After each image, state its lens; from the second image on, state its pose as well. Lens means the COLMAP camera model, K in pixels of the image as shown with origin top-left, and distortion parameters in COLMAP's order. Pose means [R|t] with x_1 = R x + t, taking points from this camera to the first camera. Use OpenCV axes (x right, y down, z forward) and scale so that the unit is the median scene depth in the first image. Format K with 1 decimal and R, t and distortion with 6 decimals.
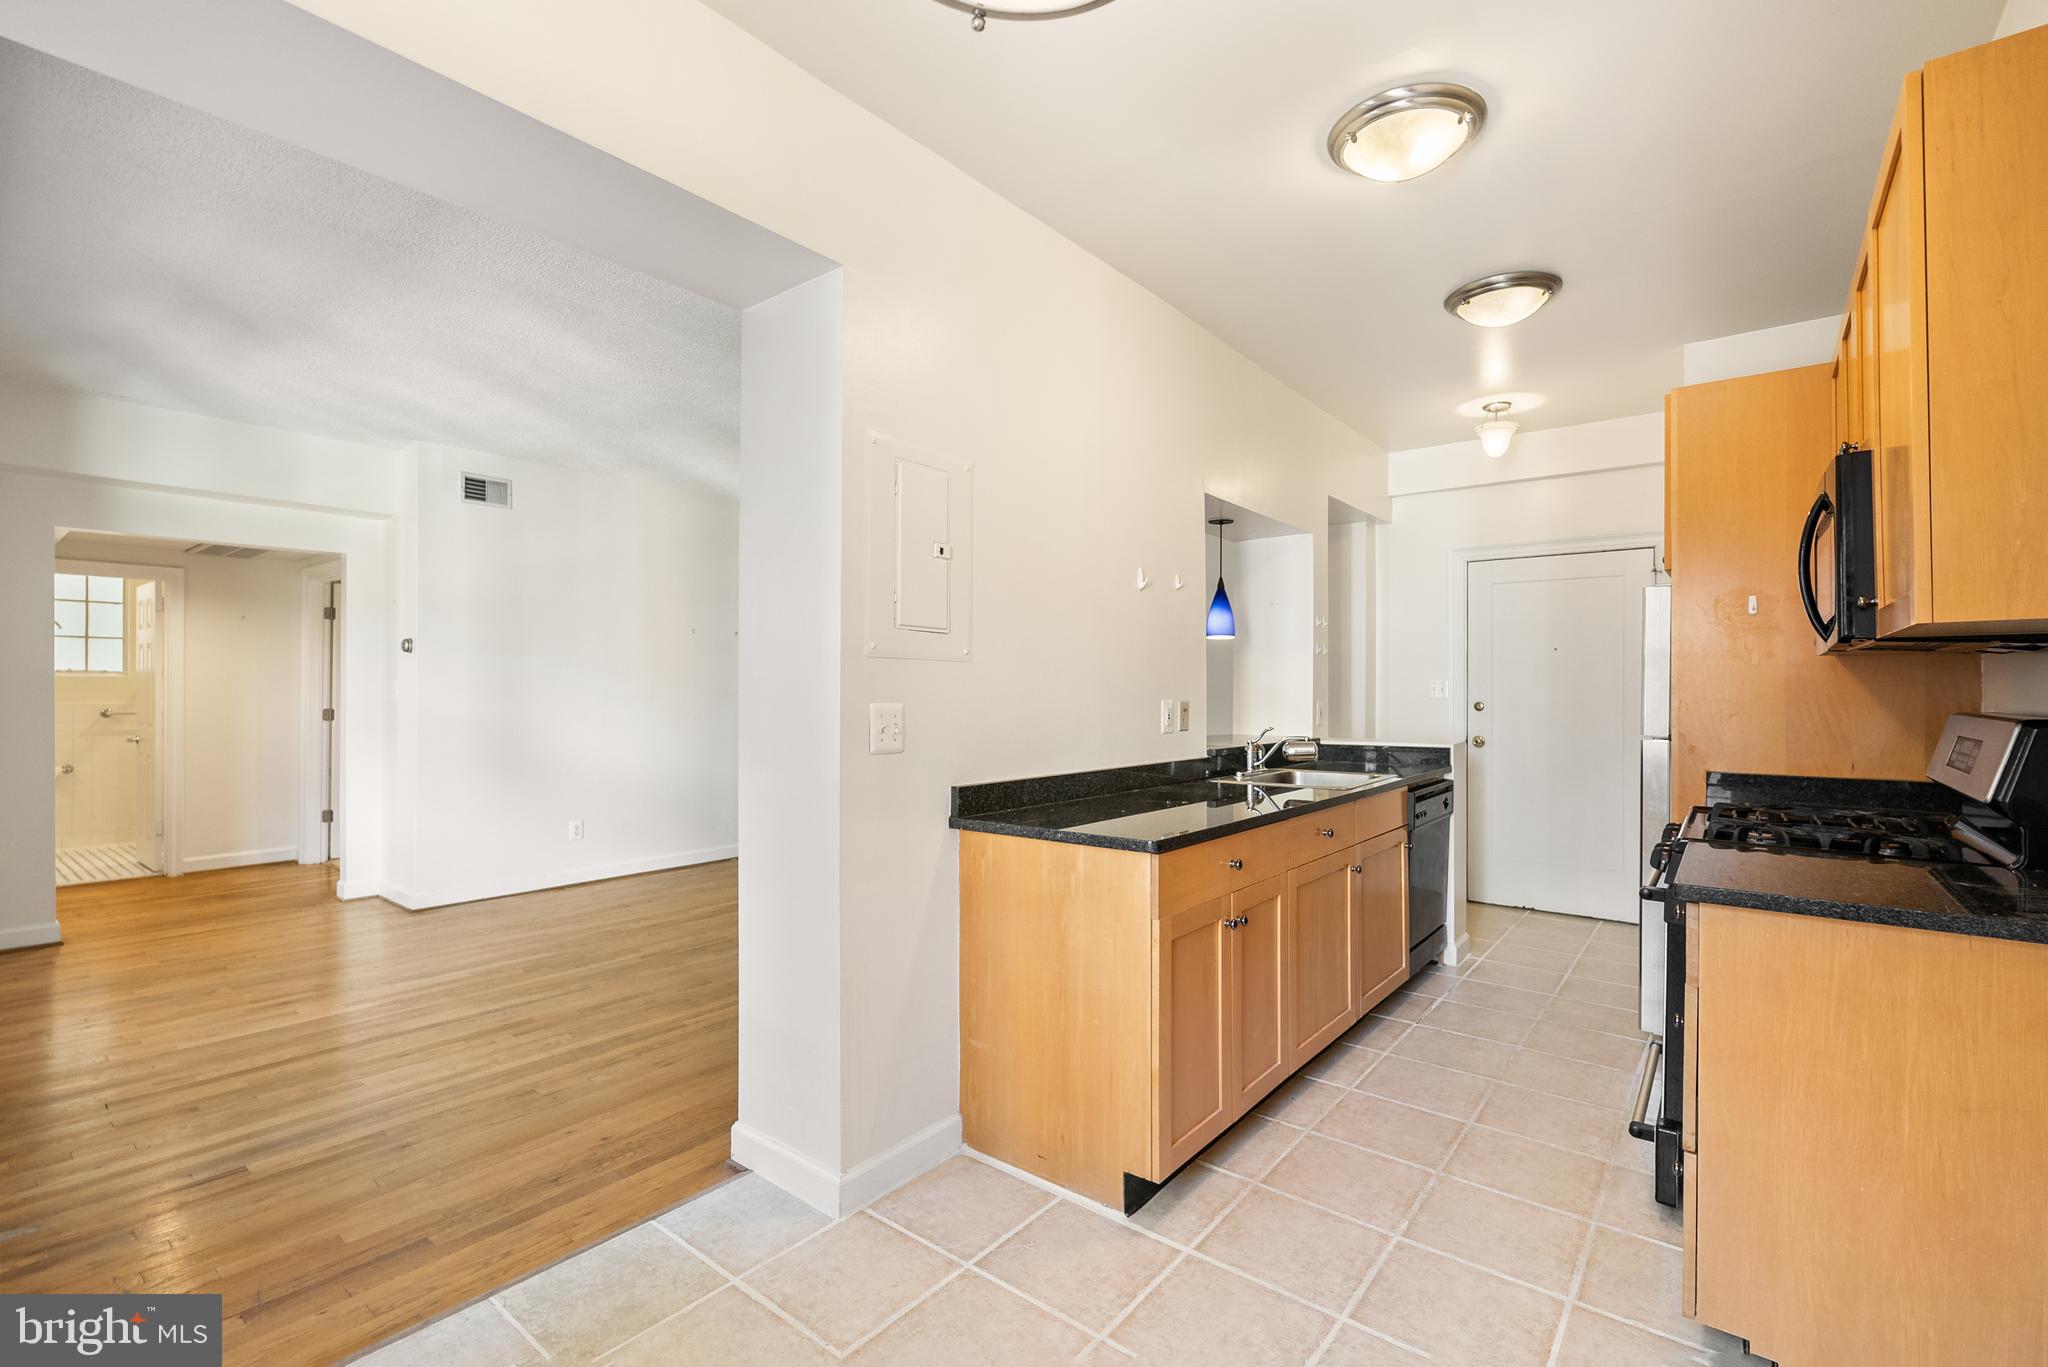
lens RADIAL K [[921.2, 0, 1027.8], [0, 921.2, 681.5], [0, 0, 1]] dist [-0.004308, 0.000308]
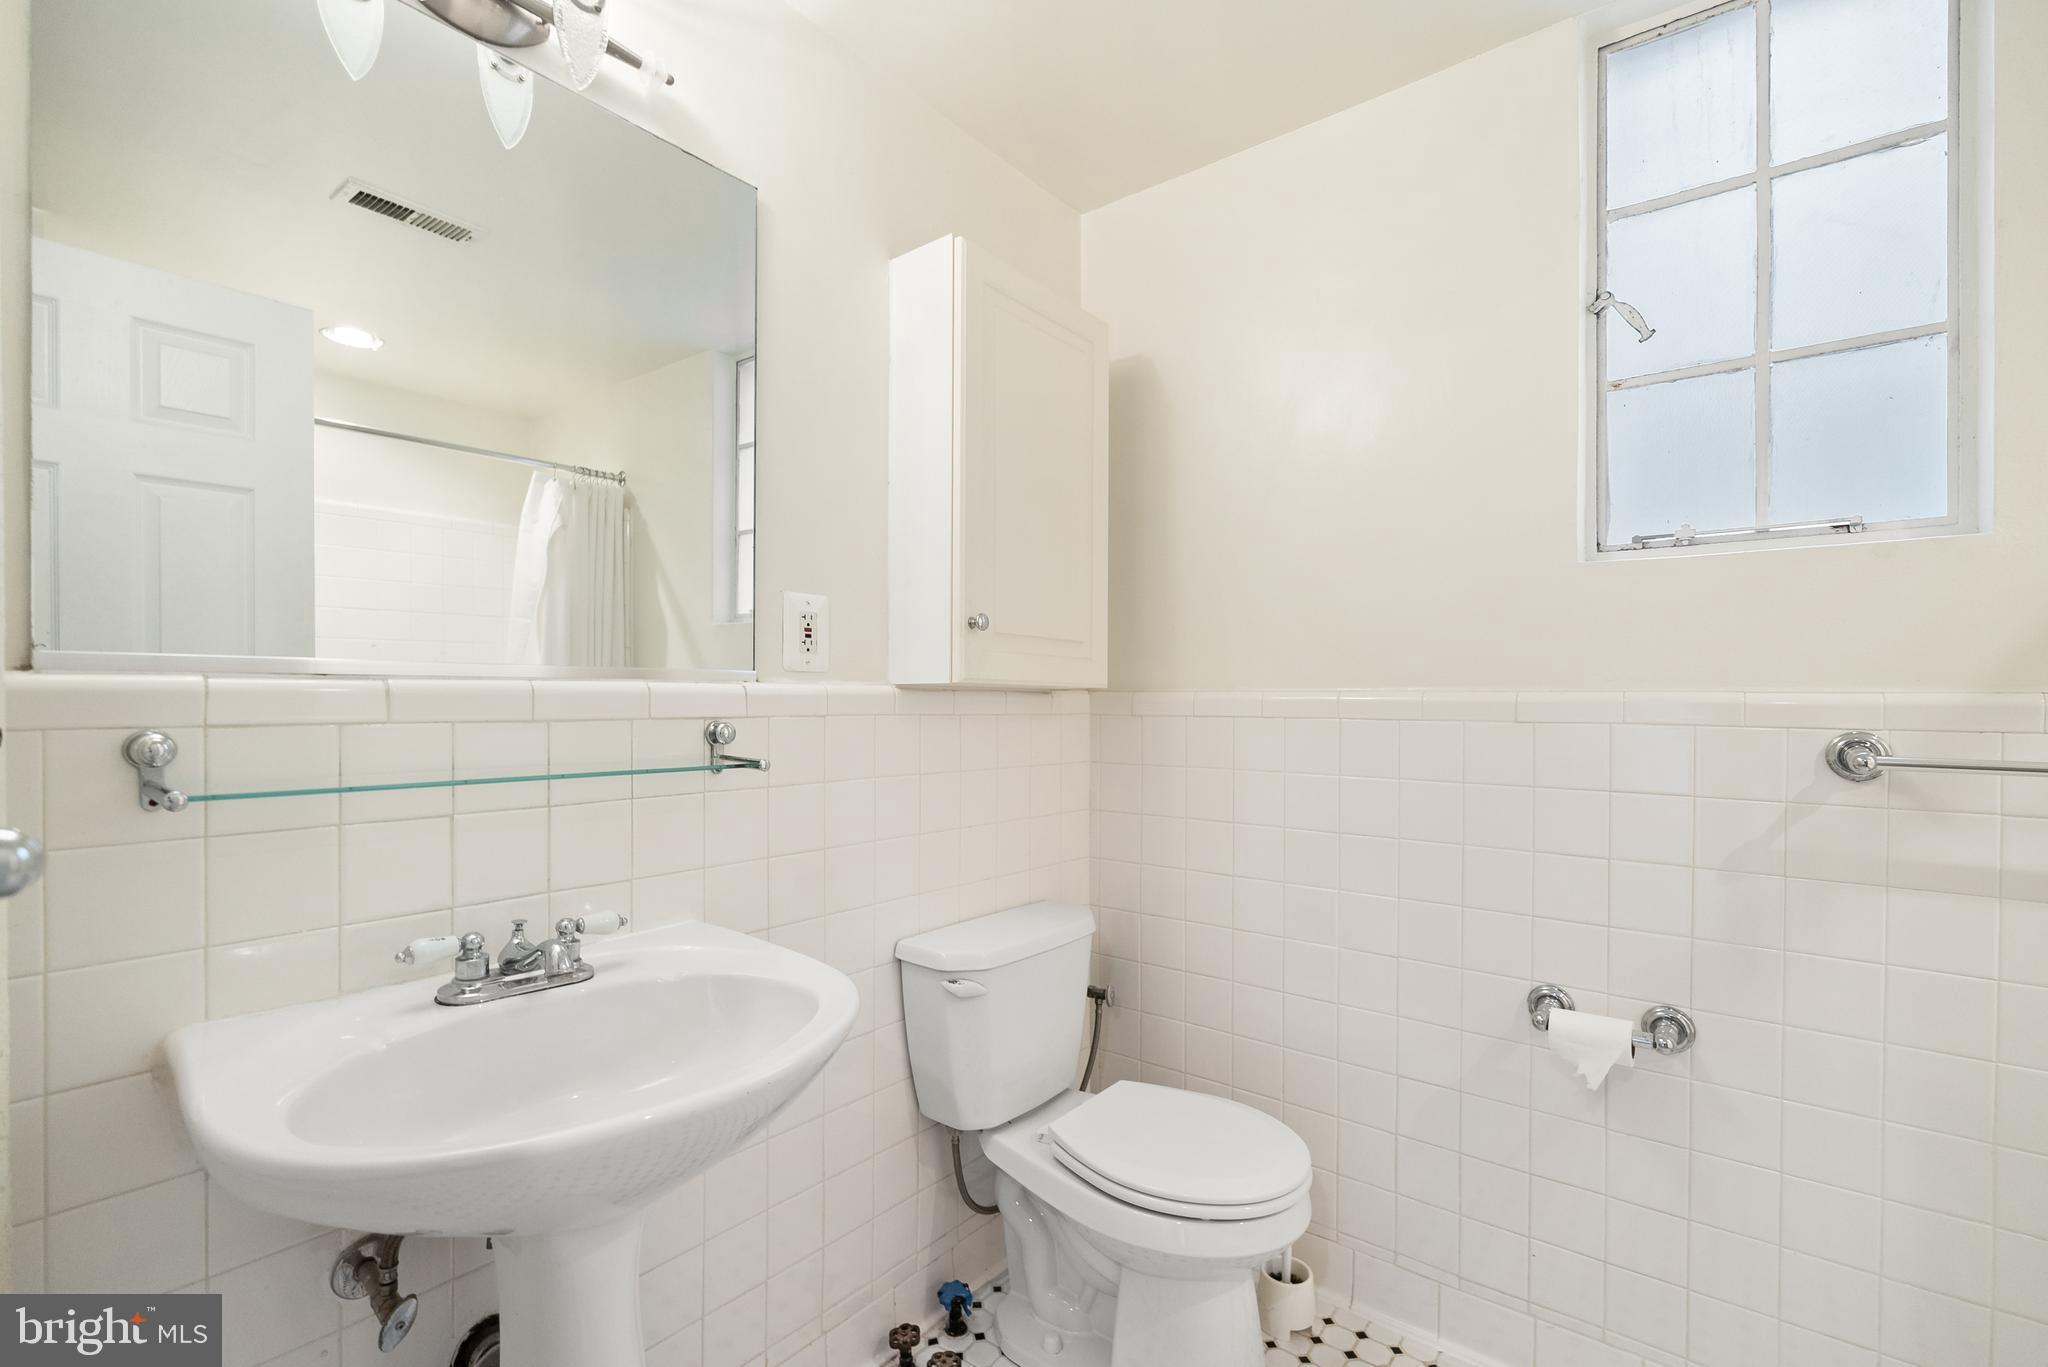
lens RADIAL K [[921.2, 0, 1028.8], [0, 921.2, 697.0], [0, 0, 1]] dist [-0.004308, 0.000308]
pose [[-0.013866, -0.009448, -0.999859, -0.829009], [-0.004875, 0.999944, -0.009381, 0.026027], [0.999892, 0.004744, -0.013911, 0.846747]]
